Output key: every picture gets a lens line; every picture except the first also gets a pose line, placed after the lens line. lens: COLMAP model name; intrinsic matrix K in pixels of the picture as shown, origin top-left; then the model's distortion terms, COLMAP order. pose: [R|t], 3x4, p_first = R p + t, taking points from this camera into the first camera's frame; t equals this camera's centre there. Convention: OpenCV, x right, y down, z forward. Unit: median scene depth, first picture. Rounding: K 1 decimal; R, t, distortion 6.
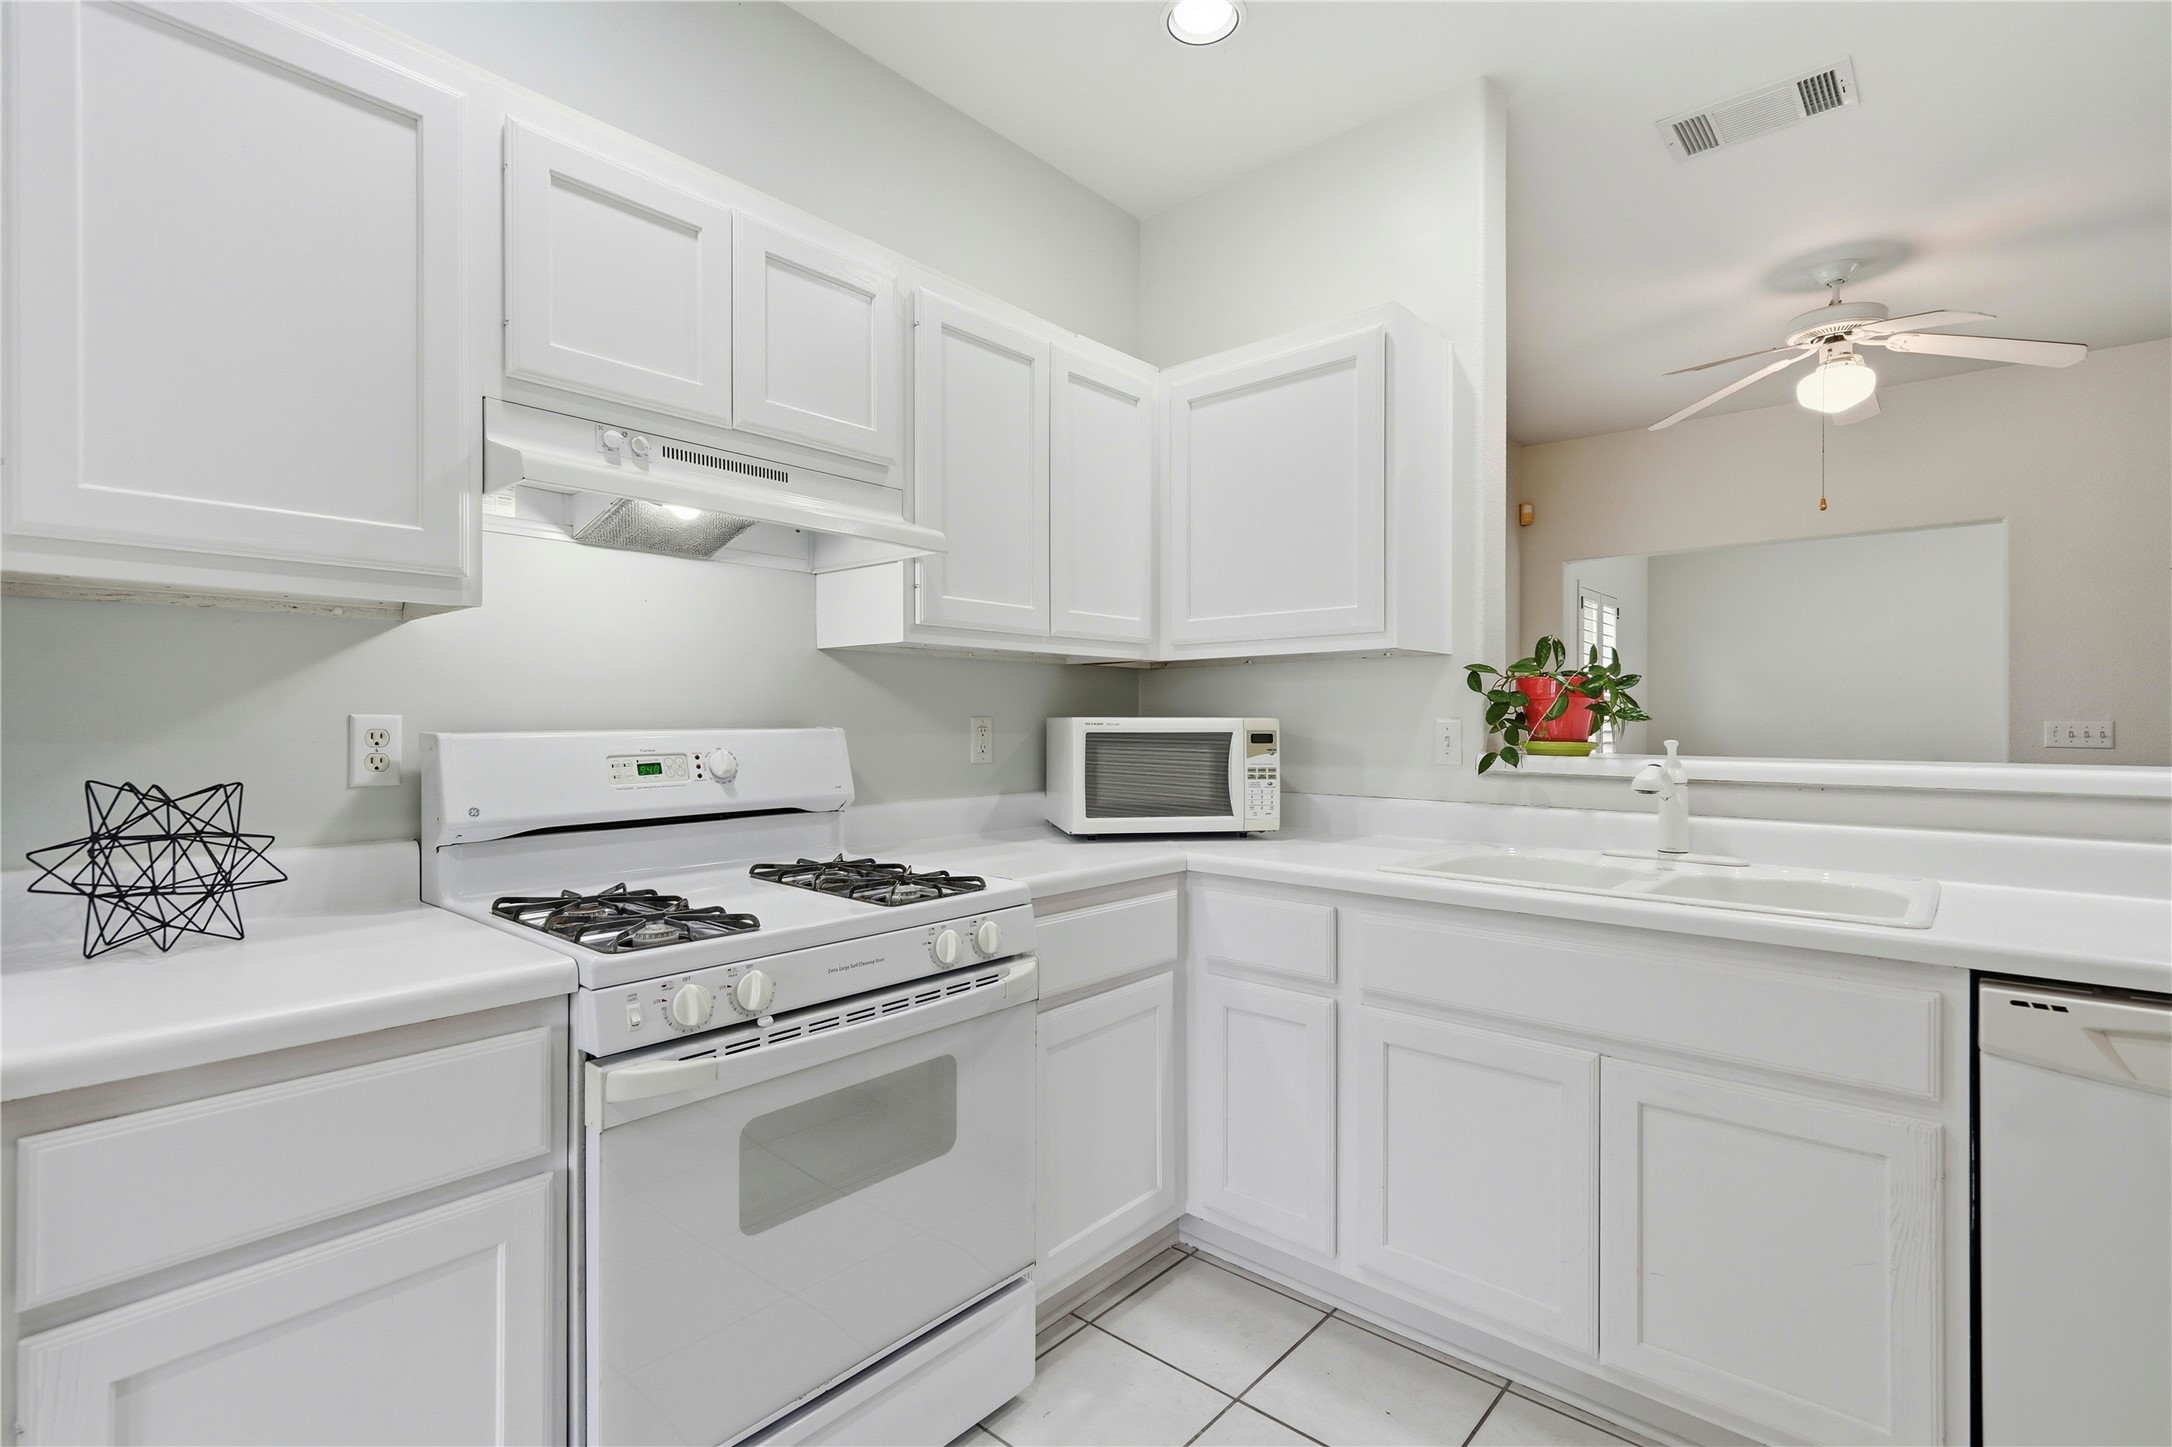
lens RADIAL K [[1008.6, 0, 1086.0], [0, 1008.6, 723.5], [0, 0, 1]] dist [0.007050, -0.000340]
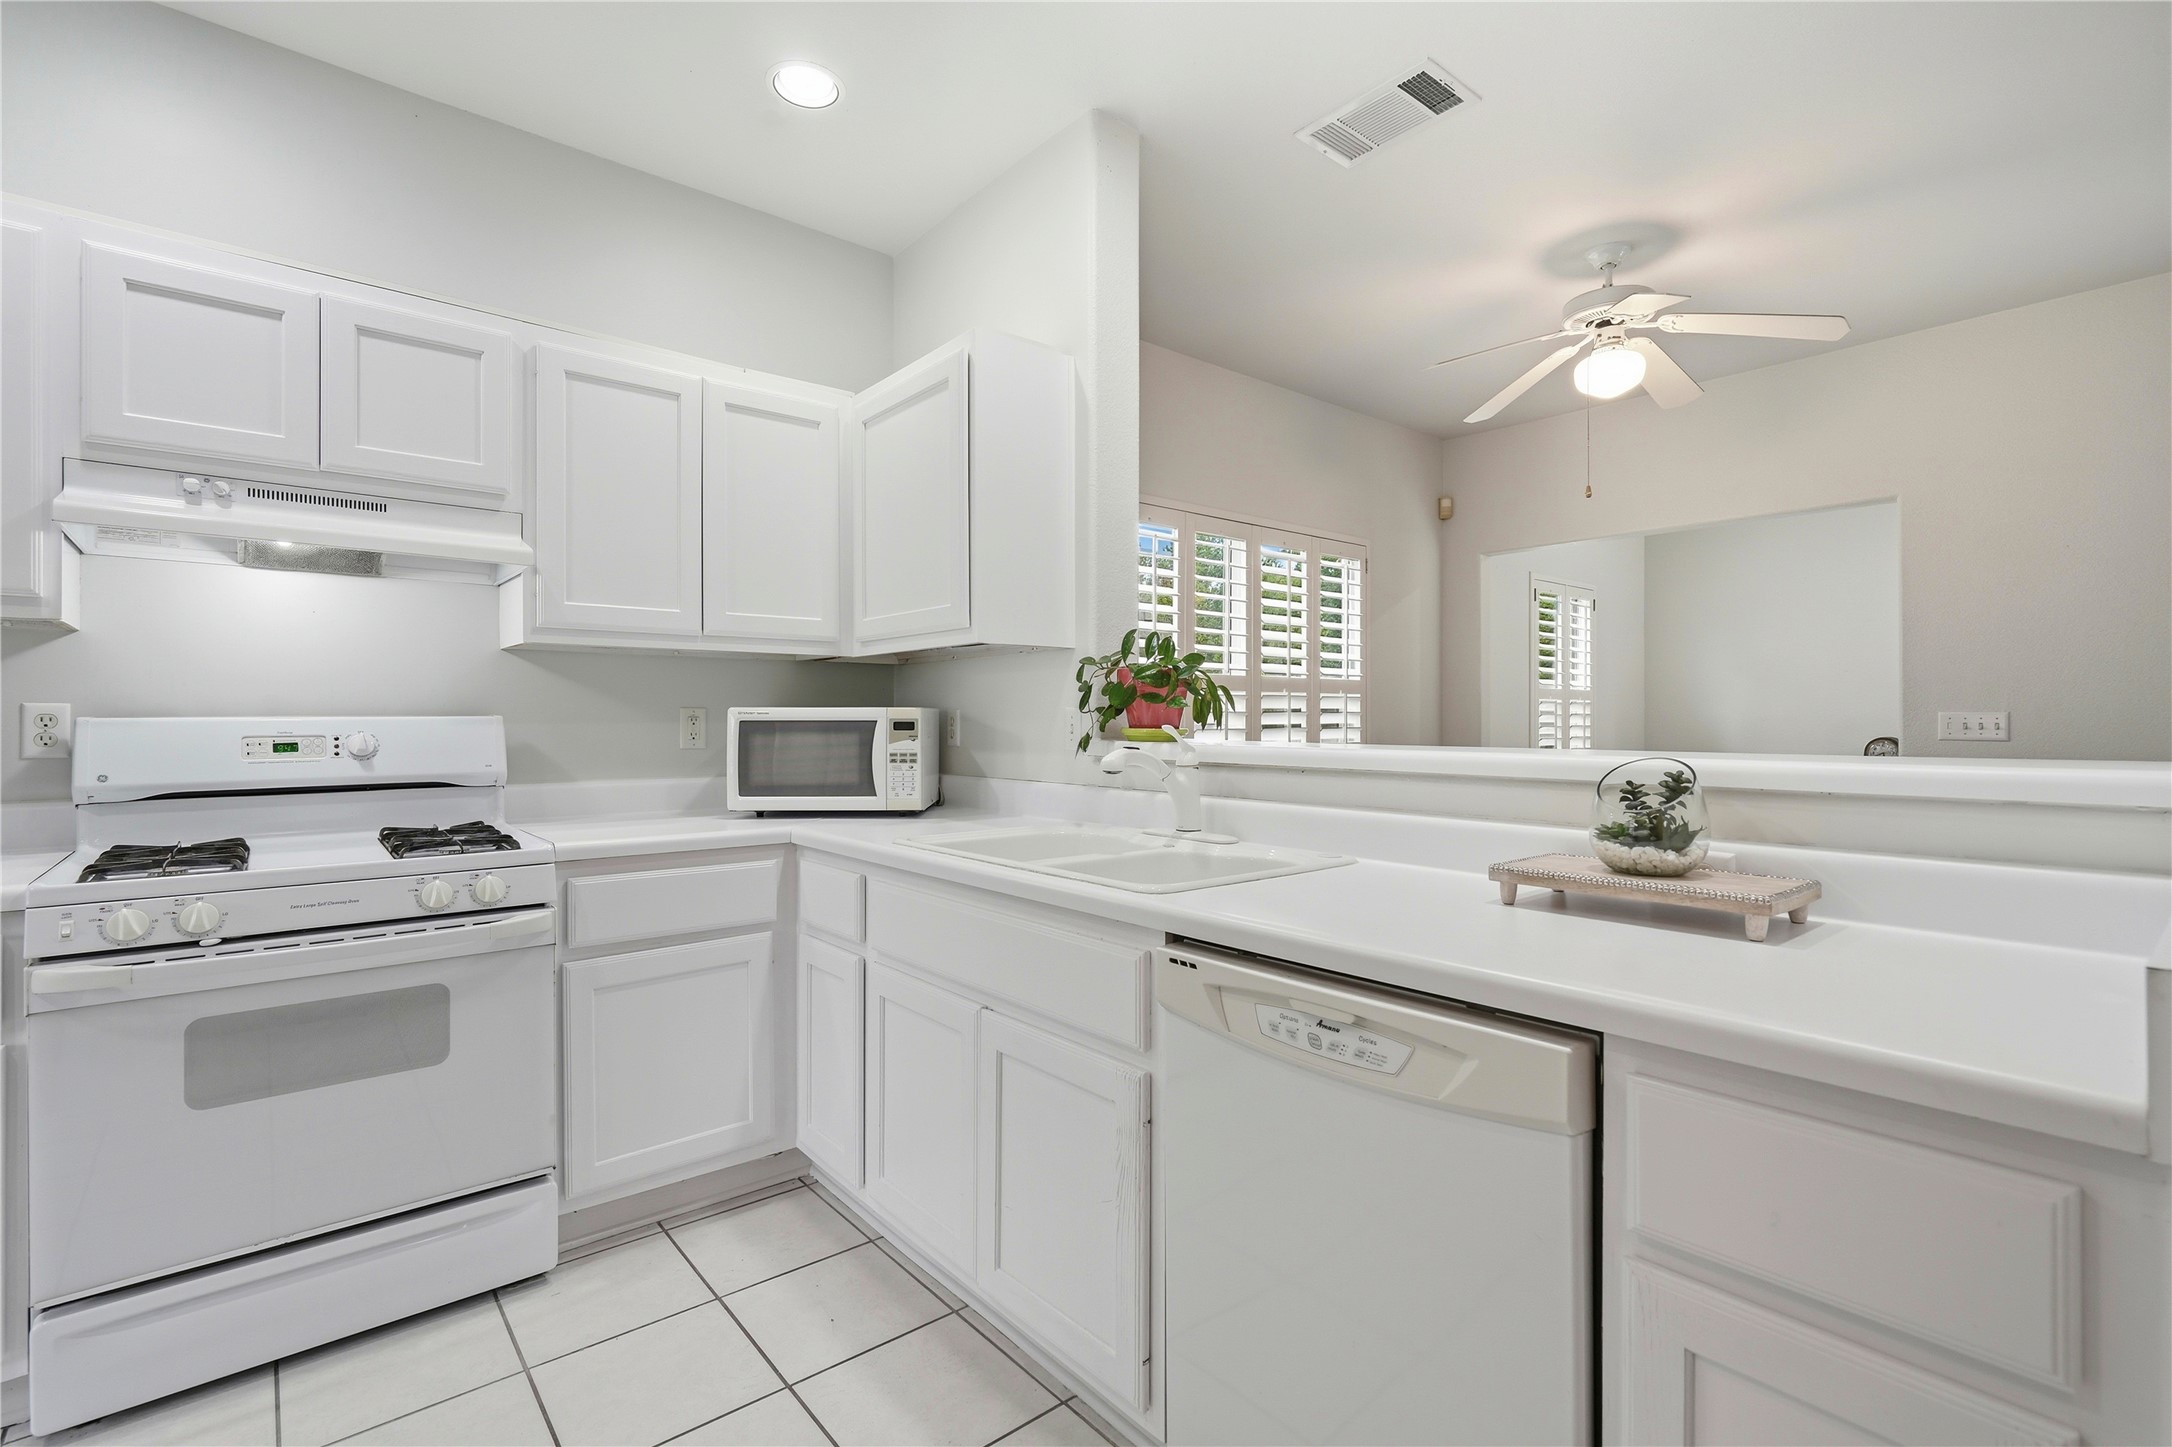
lens RADIAL K [[983.7, 0, 1087.4], [0, 983.7, 720.8], [0, 0, 1]] dist [0.000520, -0.000498]
pose [[0.988427, -0.001174, -0.151694, 0.600365], [0.000886, 0.999998, -0.001967, 0.012854], [0.151696, 0.001810, 0.988426, -0.033304]]
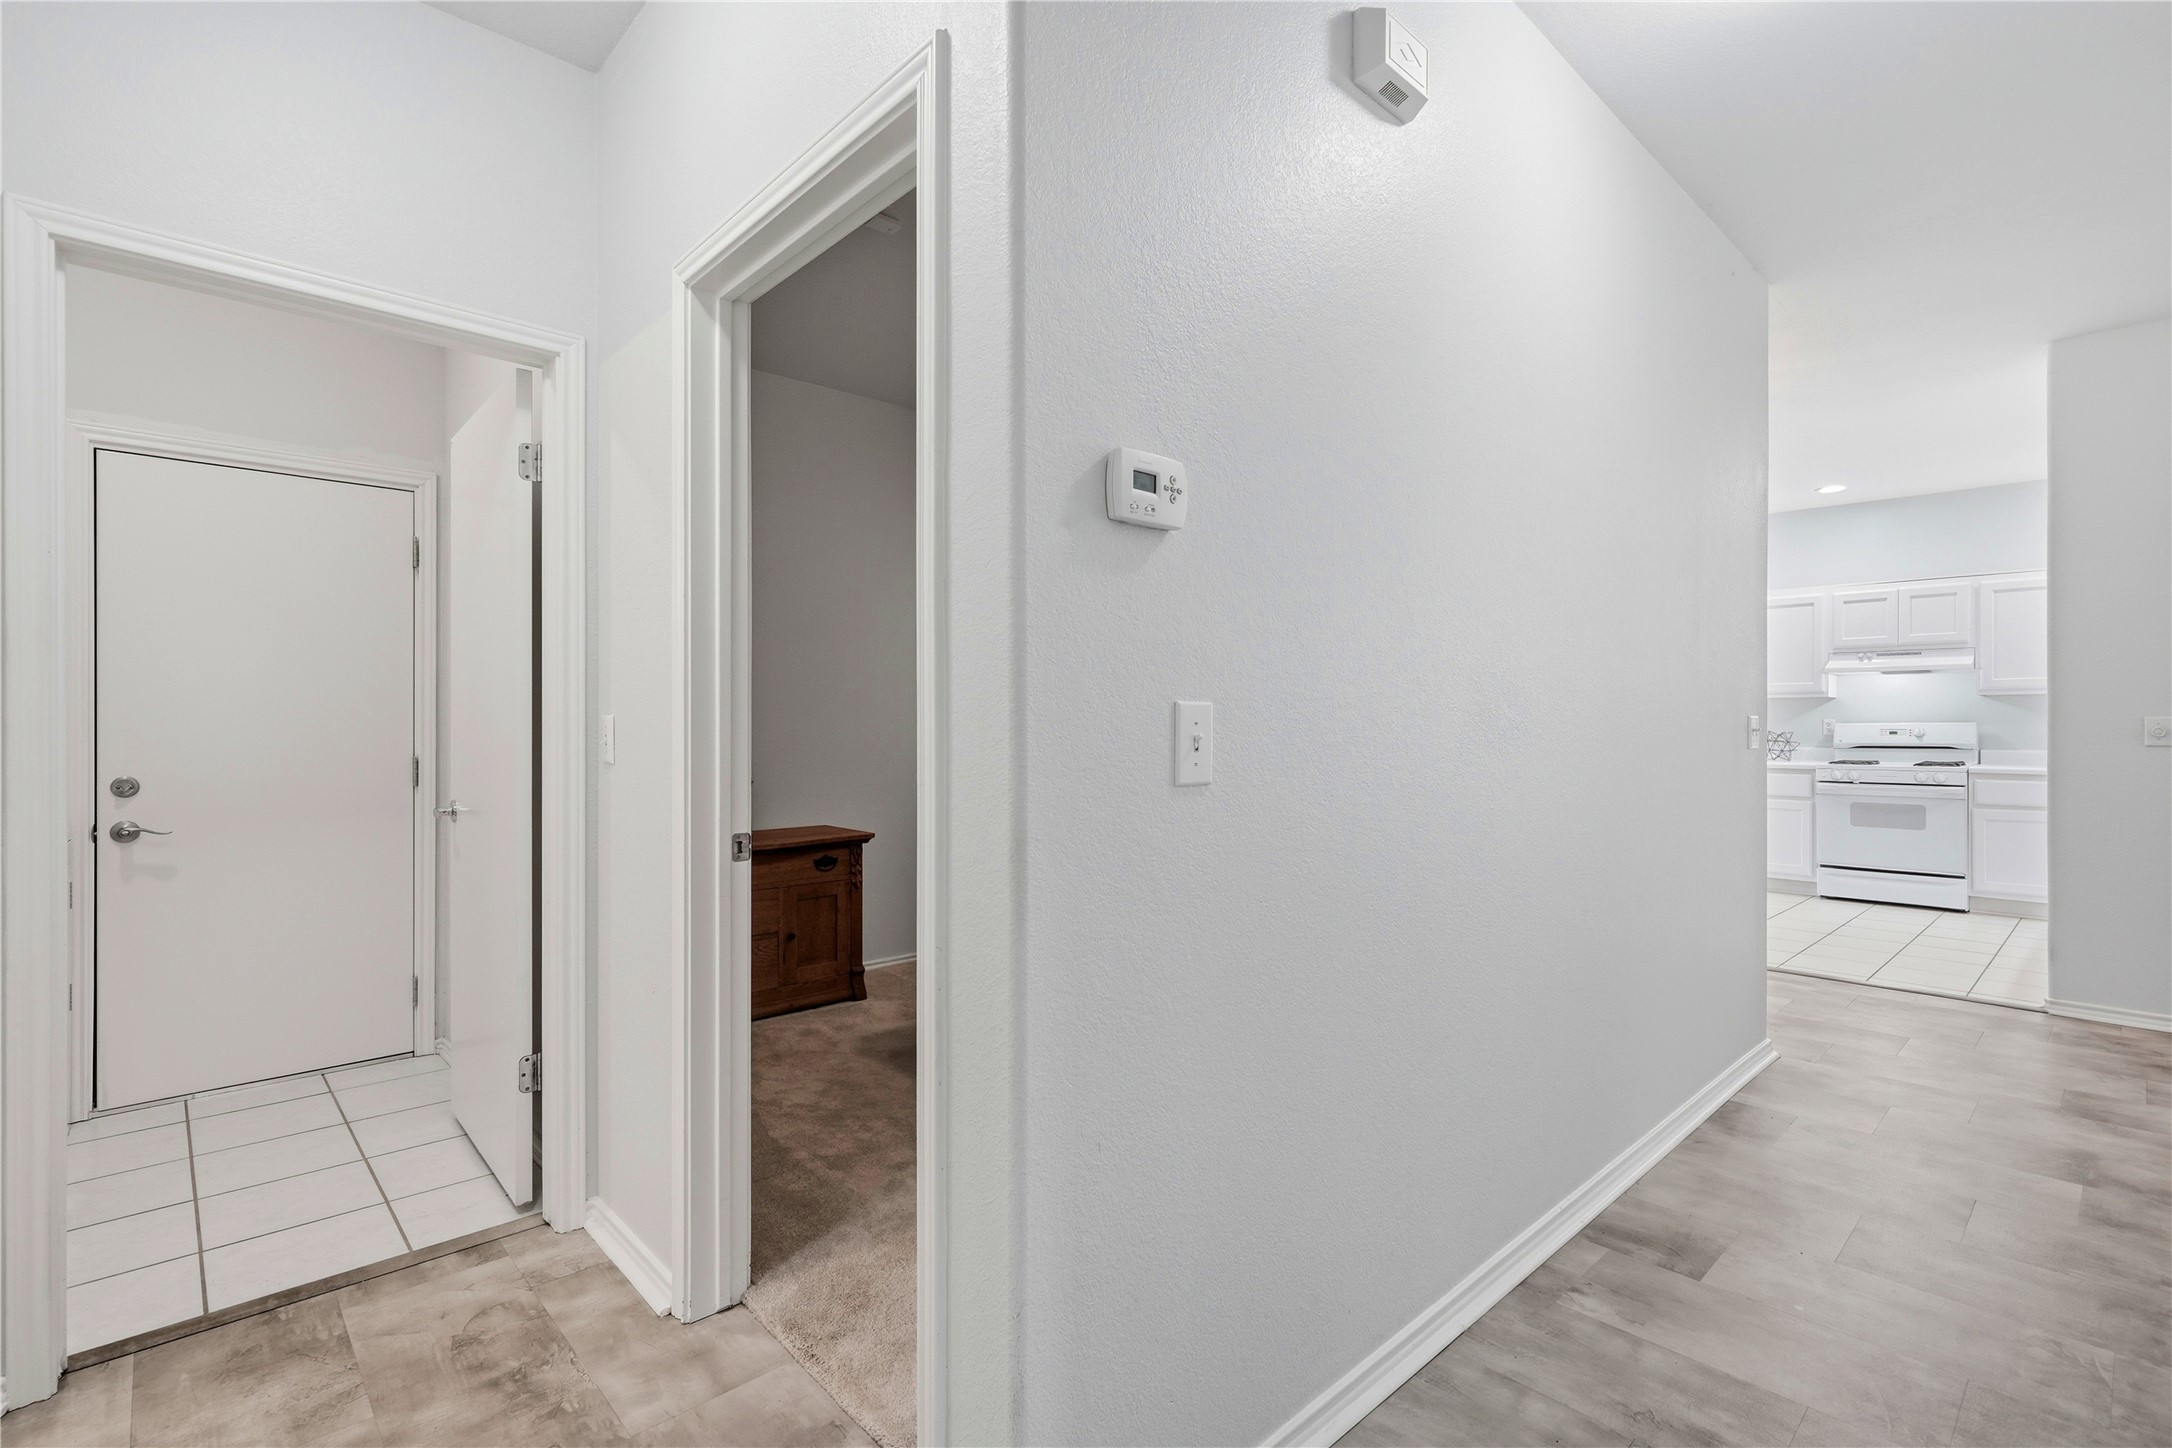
lens RADIAL K [[1008.6, 0, 1086.0], [0, 1008.6, 724.0], [0, 0, 1]] dist [0.007050, -0.000340]
pose [[-0.094941, 0.000533, -0.995483, 3.042328], [0.000258, 1.000000, 0.000511, 0.007289], [0.995483, -0.000209, -0.094941, -1.383821]]
